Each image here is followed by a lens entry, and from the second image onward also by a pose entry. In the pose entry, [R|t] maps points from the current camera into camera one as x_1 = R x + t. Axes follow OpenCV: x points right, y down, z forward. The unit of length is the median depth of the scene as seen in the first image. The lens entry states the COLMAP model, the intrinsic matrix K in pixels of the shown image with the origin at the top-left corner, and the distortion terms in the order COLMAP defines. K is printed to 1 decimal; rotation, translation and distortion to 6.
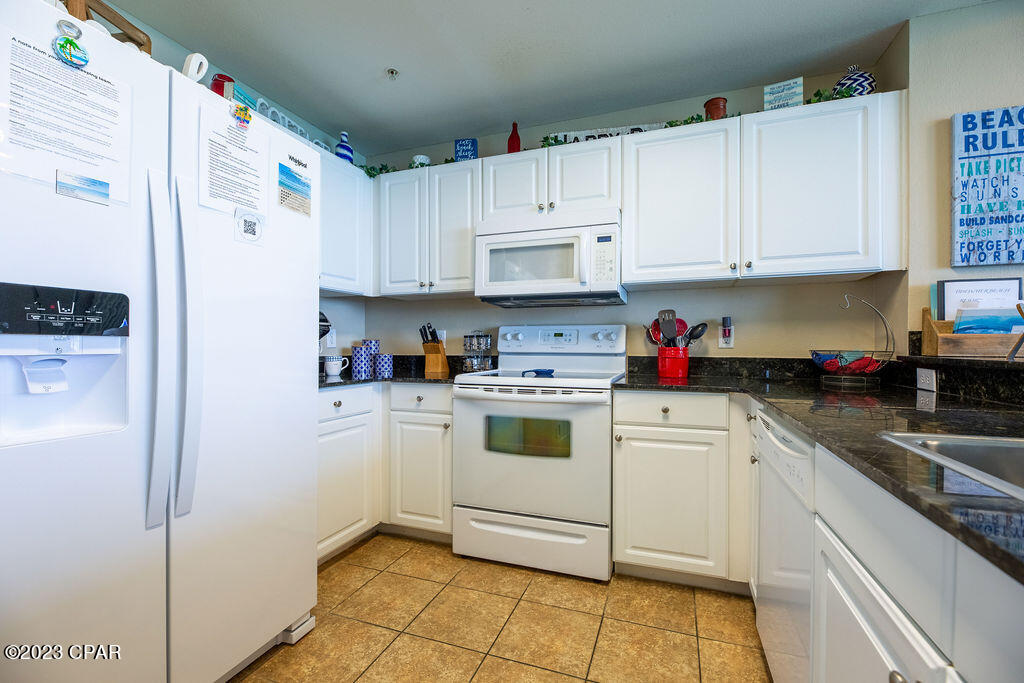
lens RADIAL K [[436.2, 0, 491.2], [0, 436.2, 350.8], [0, 0, 1]] dist [-0.000672, -0.004026]
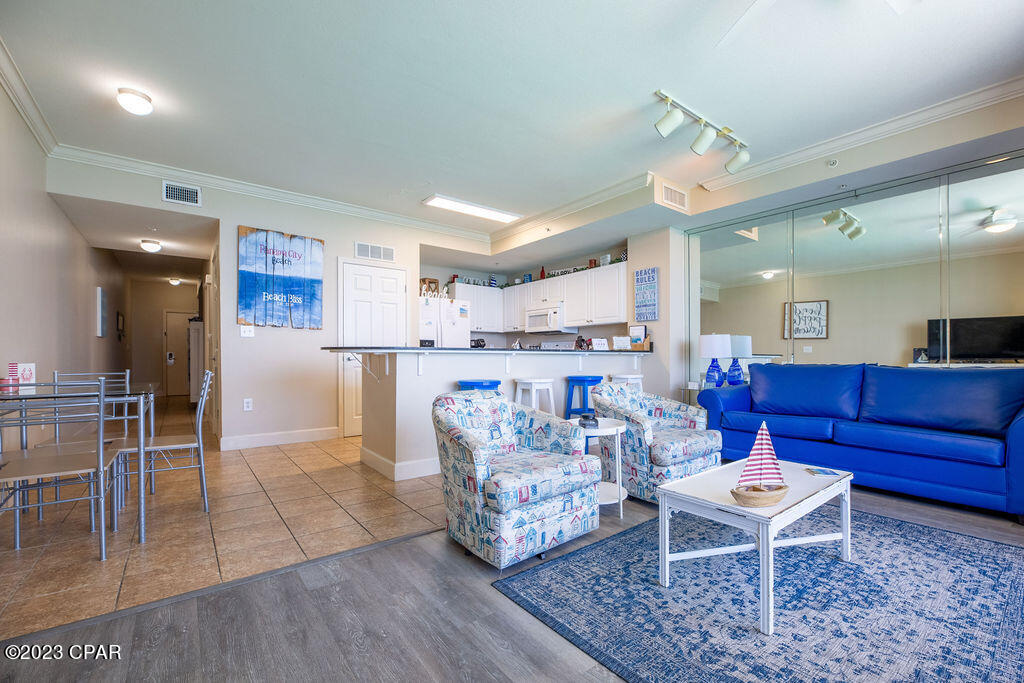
lens RADIAL K [[416.2, 0, 528.1], [0, 416.2, 361.5], [0, 0, 1]] dist [-0.000304, -0.000225]
pose [[0.862538, 0.014923, -0.505772, 1.563509], [-0.011729, 0.999886, 0.009499, 0.045279], [0.505856, -0.002261, 0.862615, -1.543978]]
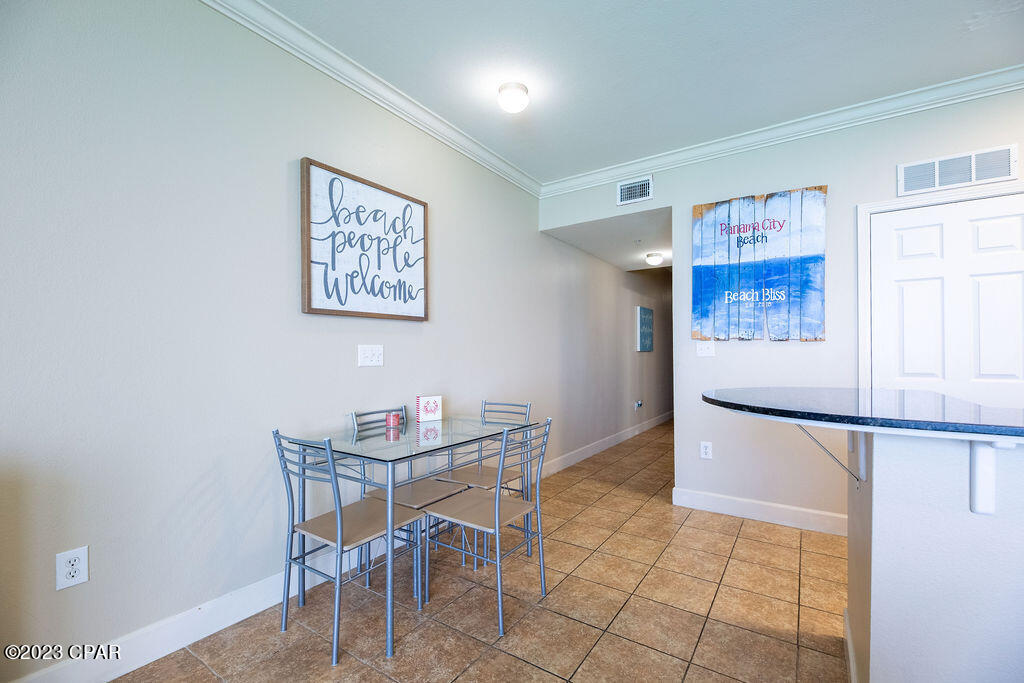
lens RADIAL K [[441.1, 0, 497.0], [0, 441.1, 351.1], [0, 0, 1]] dist [-0.000704, -0.000433]
pose [[-0.236407, -0.009930, -0.971603, 1.054888], [-0.013360, 0.999886, -0.006968, -0.033787], [0.971562, 0.011333, -0.236513, -0.863544]]
